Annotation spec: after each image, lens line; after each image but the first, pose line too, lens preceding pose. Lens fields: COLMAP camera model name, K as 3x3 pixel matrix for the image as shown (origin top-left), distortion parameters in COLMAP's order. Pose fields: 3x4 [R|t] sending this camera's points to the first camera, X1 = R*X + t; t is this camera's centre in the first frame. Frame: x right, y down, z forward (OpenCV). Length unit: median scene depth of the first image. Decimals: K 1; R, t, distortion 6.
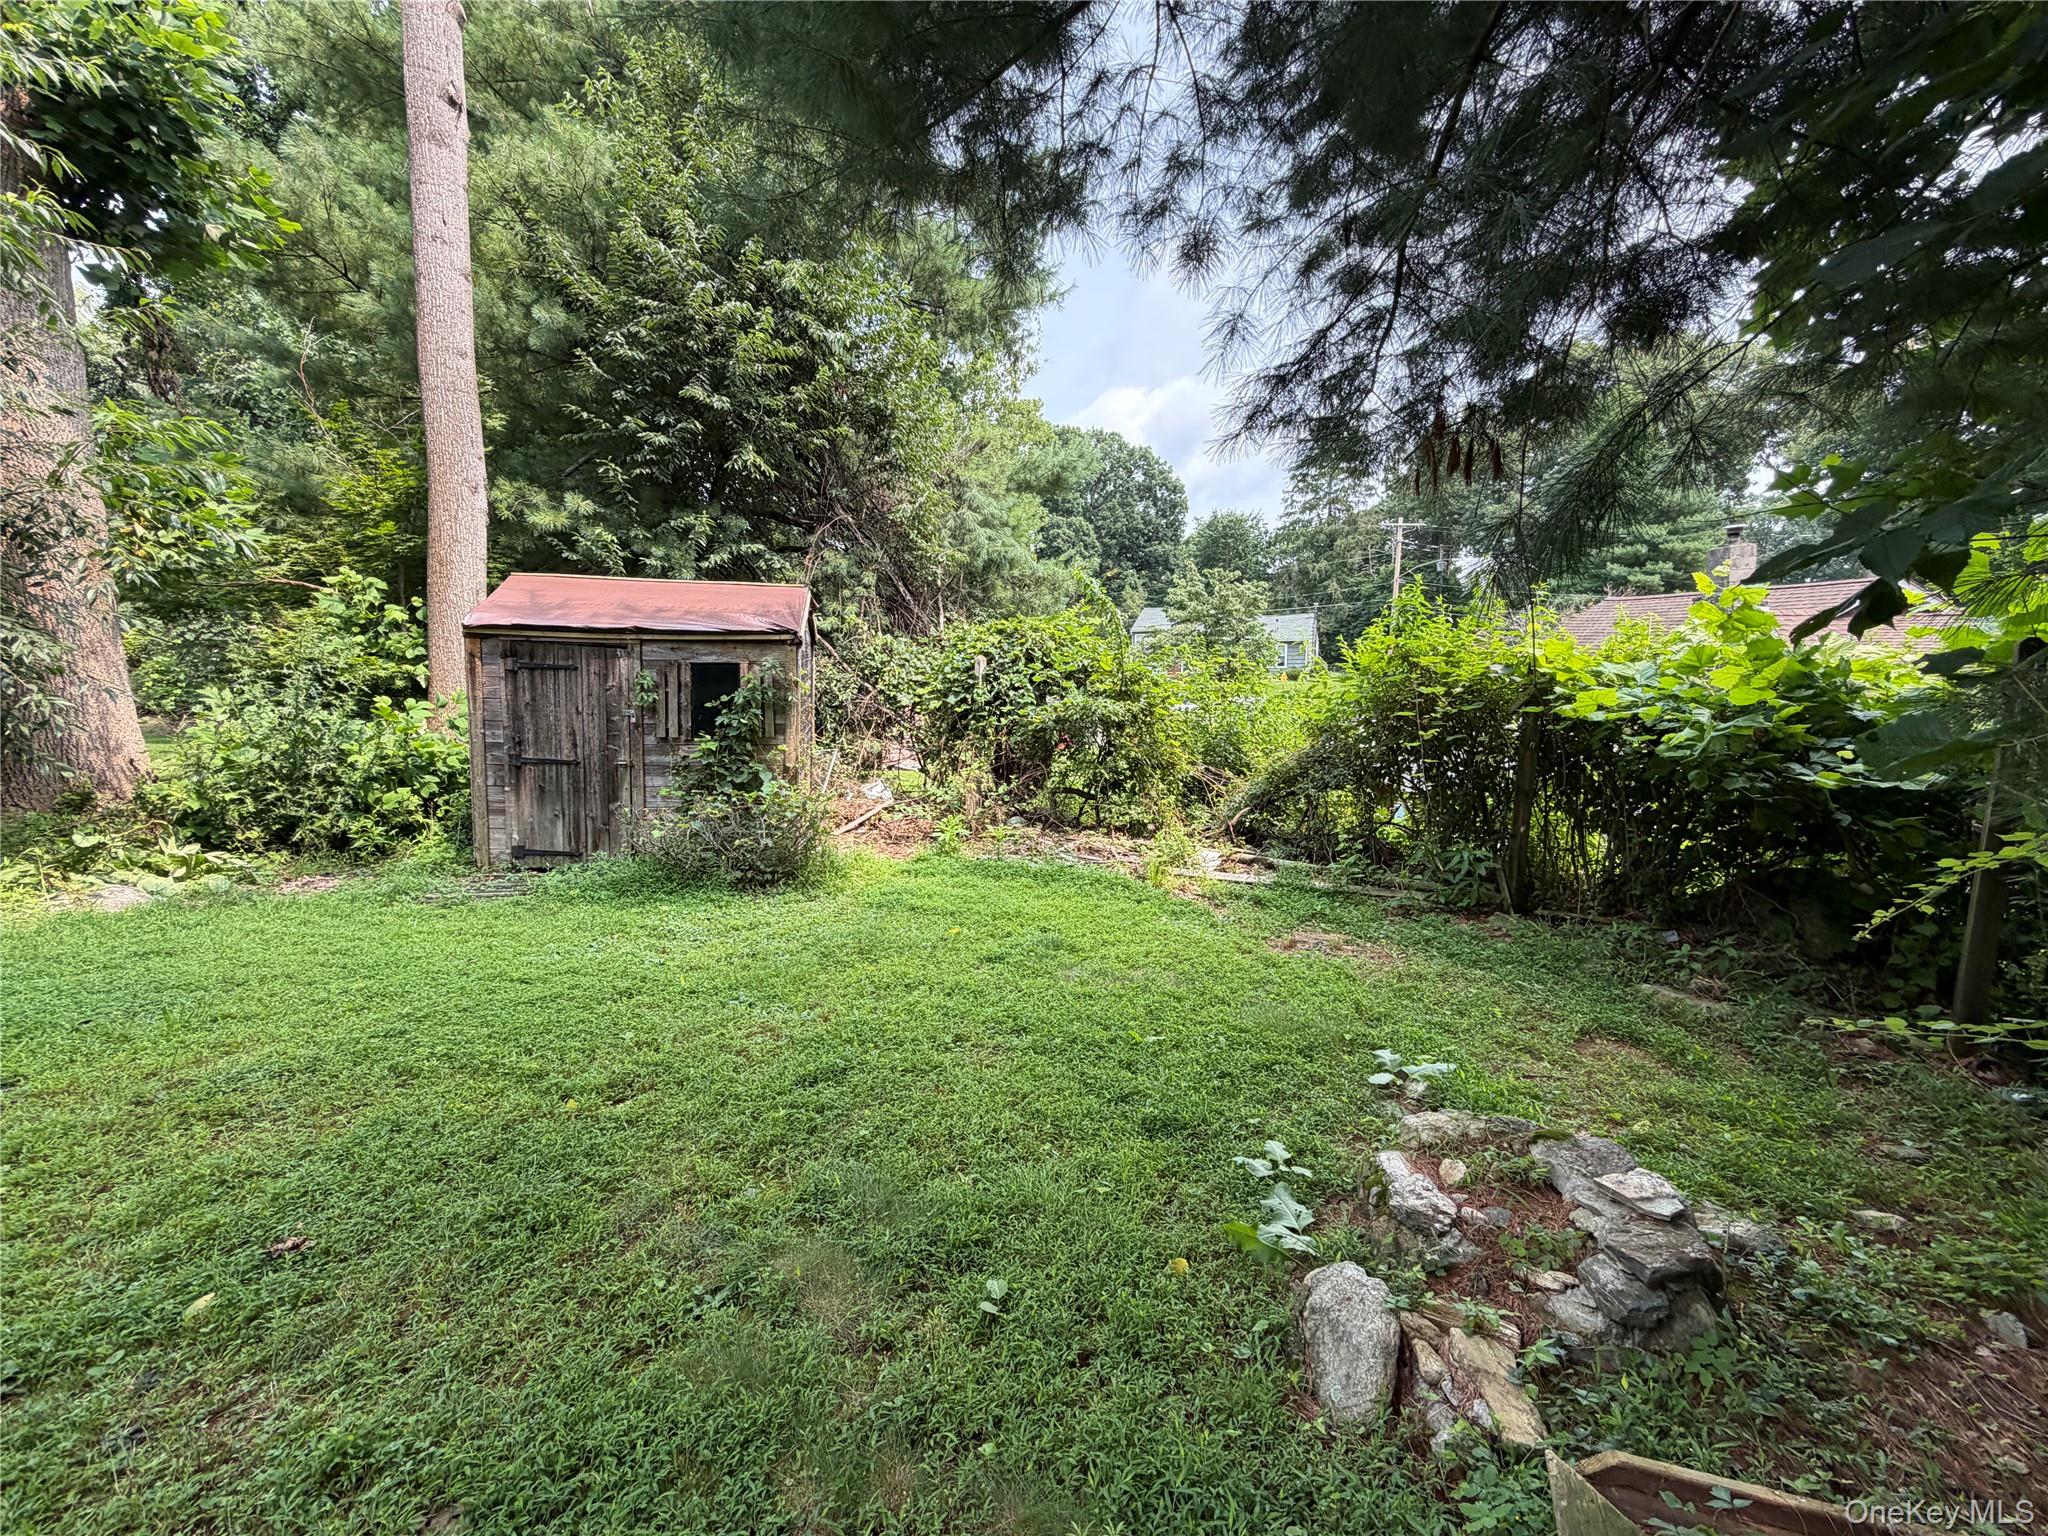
lens RADIAL K [[812.3, 0, 1030.8], [0, 812.3, 768.4], [0, 0, 1]] dist [-0.000551, 0.000047]
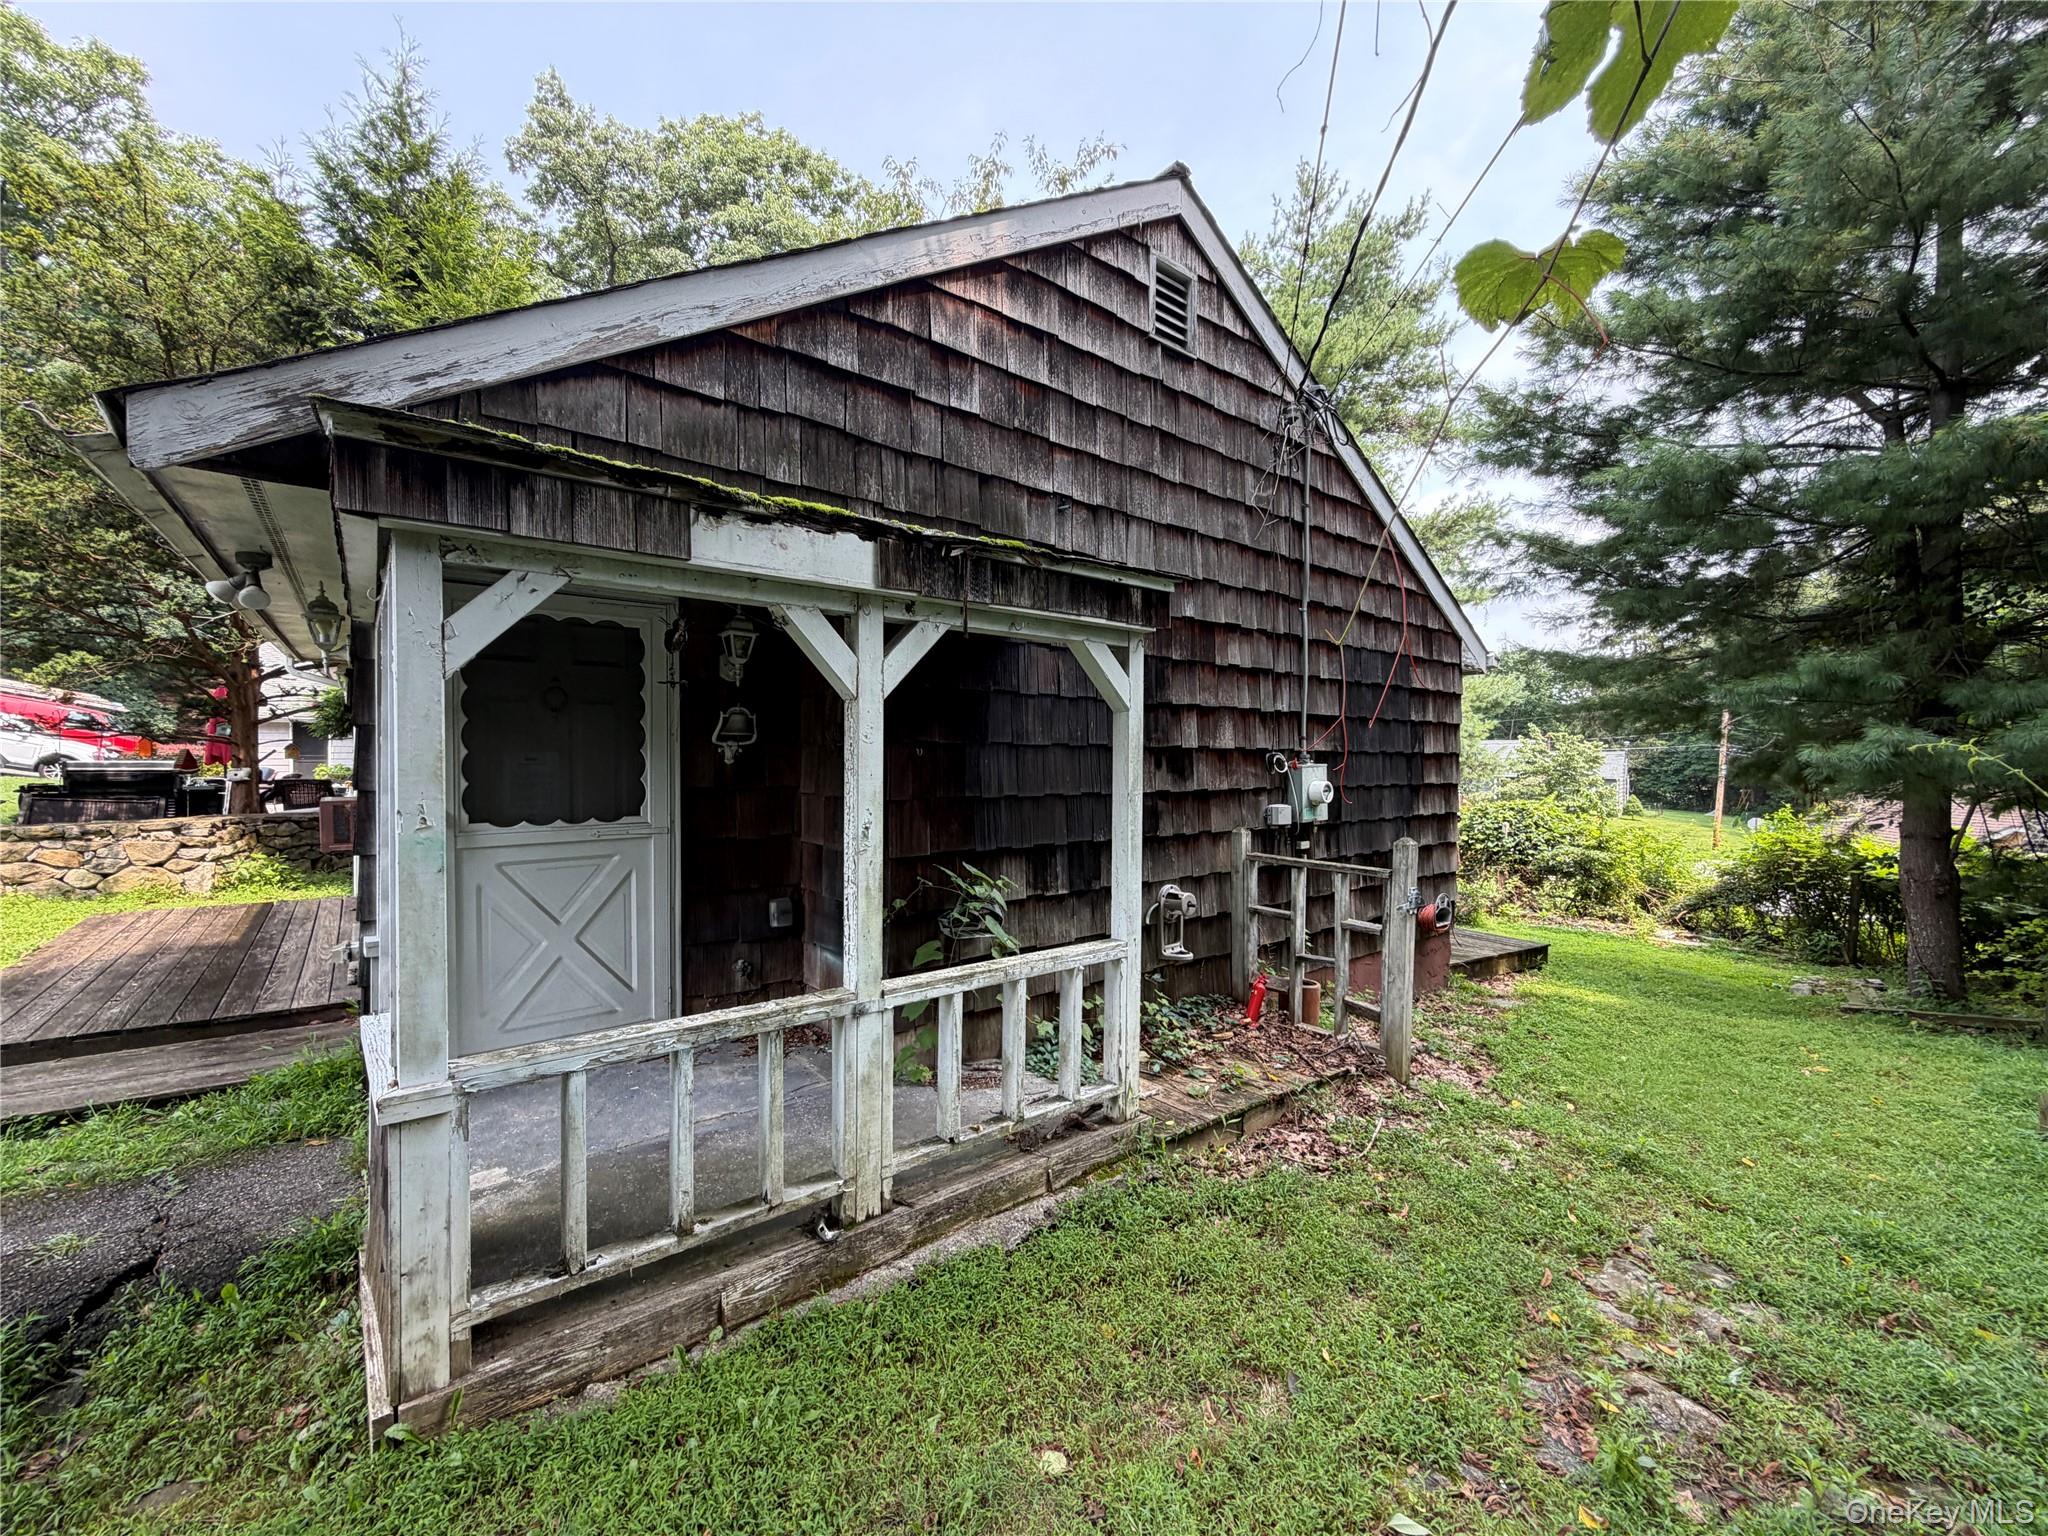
lens RADIAL K [[812.3, 0, 1014.3], [0, 812.3, 771.2], [0, 0, 1]] dist [-0.000551, 0.000047]
pose [[0.946719, 0.017435, -0.321588, -0.632781], [-0.055372, 0.992476, -0.109200, 0.017903], [0.317265, 0.121189, 0.940562, -1.377112]]
